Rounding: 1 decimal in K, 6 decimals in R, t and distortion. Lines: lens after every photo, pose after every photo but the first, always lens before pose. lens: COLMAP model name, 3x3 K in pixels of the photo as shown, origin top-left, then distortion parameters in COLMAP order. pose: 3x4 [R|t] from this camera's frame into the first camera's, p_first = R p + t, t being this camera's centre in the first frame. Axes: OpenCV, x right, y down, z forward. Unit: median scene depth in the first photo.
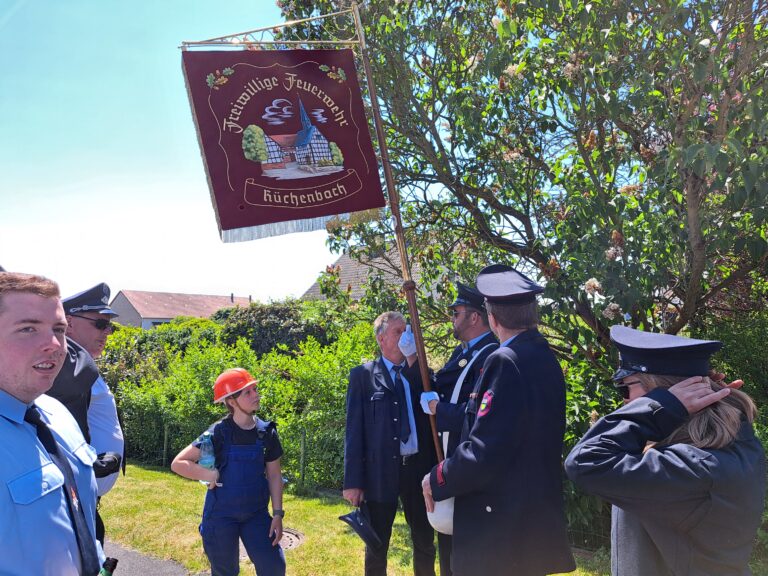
lens RADIAL K [[545.5, 0, 390.6], [0, 545.5, 282.1], [0, 0, 1]] dist [0.028747, -0.011152]
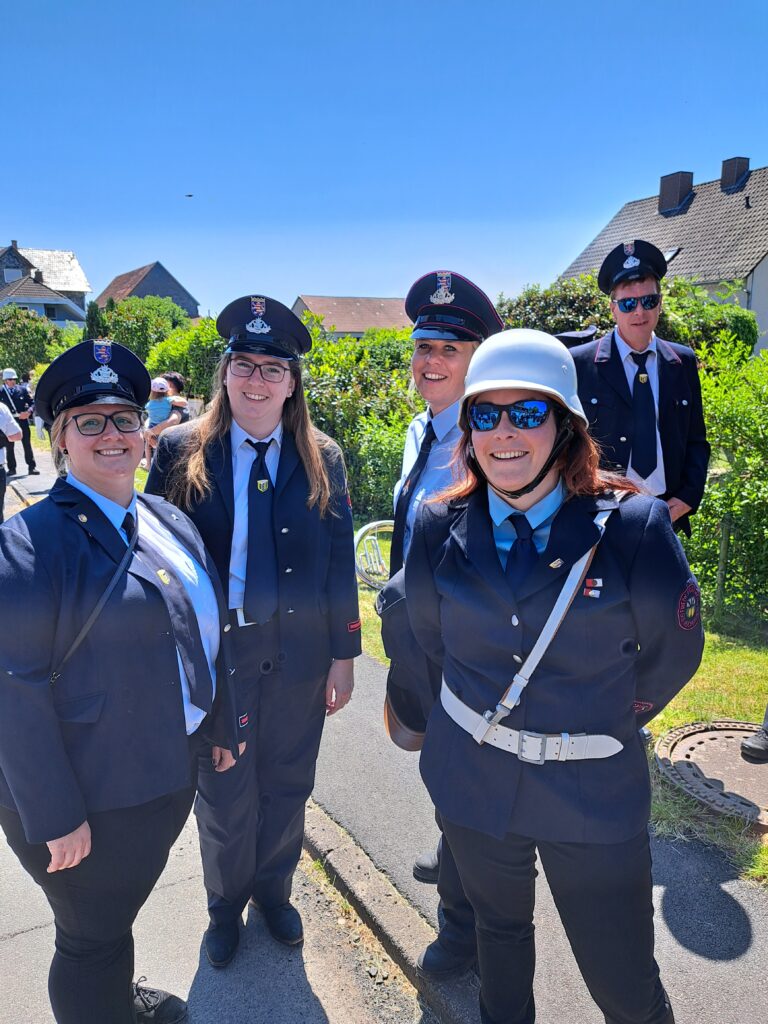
lens RADIAL K [[727.3, 0, 380.8], [0, 727.3, 507.6], [0, 0, 1]] dist [0.028747, -0.011152]
pose [[0.943170, 0.044120, -0.329370, -0.299226], [0.057394, 0.954626, 0.292224, 0.053040], [0.327318, -0.294521, 0.897842, 0.326983]]
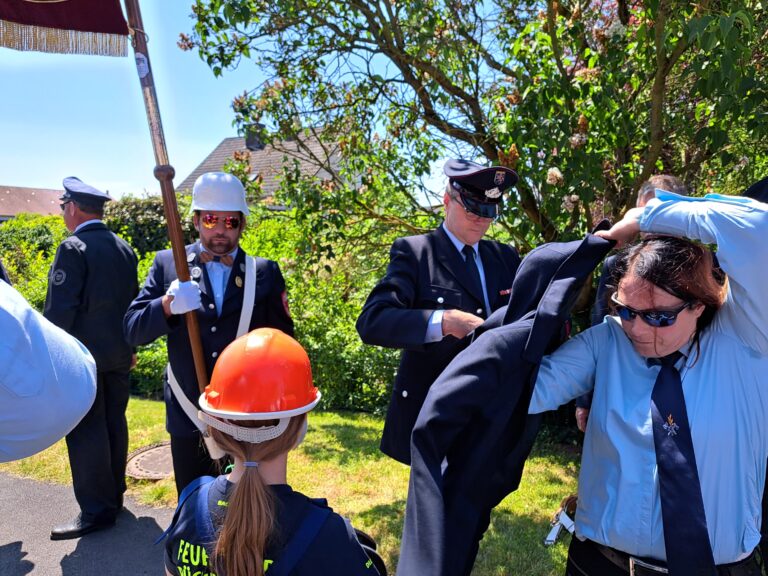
lens RADIAL K [[545.5, 0, 379.0], [0, 545.5, 294.9], [0, 0, 1]] dist [0.028747, -0.011152]
pose [[0.979600, -0.022487, 0.199694, -0.069637], [-0.019137, 0.978765, 0.204090, 0.010430], [-0.200043, -0.203748, 0.958368, 0.077520]]
